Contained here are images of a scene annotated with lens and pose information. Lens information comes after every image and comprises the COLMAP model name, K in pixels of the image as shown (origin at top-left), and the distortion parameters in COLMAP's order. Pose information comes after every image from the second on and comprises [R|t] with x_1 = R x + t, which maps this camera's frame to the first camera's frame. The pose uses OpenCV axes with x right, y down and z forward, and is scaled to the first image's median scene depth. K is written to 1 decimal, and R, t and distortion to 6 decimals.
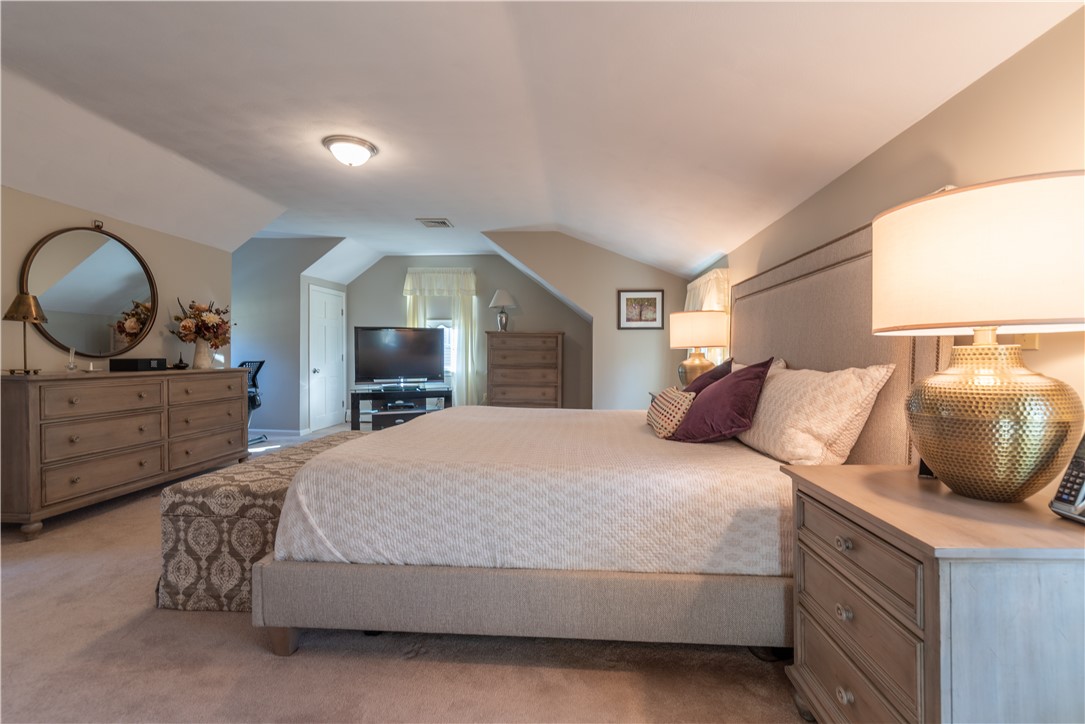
lens RADIAL K [[471.7, 0, 553.5], [0, 471.7, 362.6], [0, 0, 1]] dist [0.002373, -0.001219]
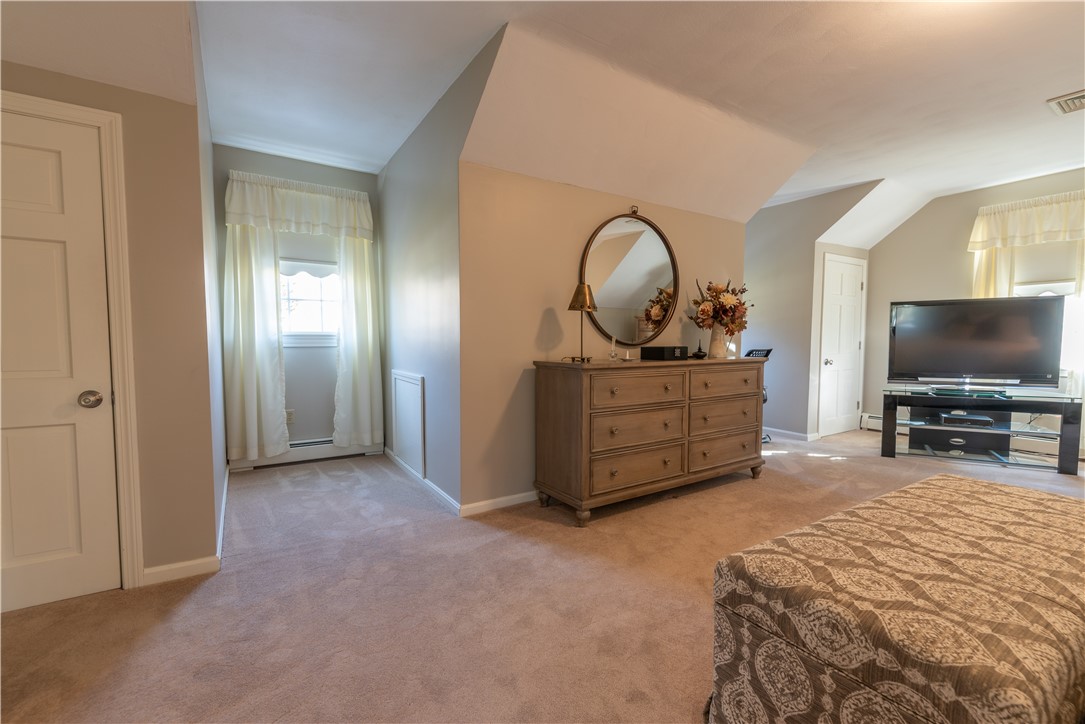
lens RADIAL K [[471.7, 0, 548.3], [0, 471.7, 372.2], [0, 0, 1]] dist [0.002373, -0.001219]
pose [[0.599703, 0.046508, -0.798870, -0.283409], [-0.008941, 0.998637, 0.051426, -0.004636], [0.800172, -0.023698, 0.599302, 0.271800]]
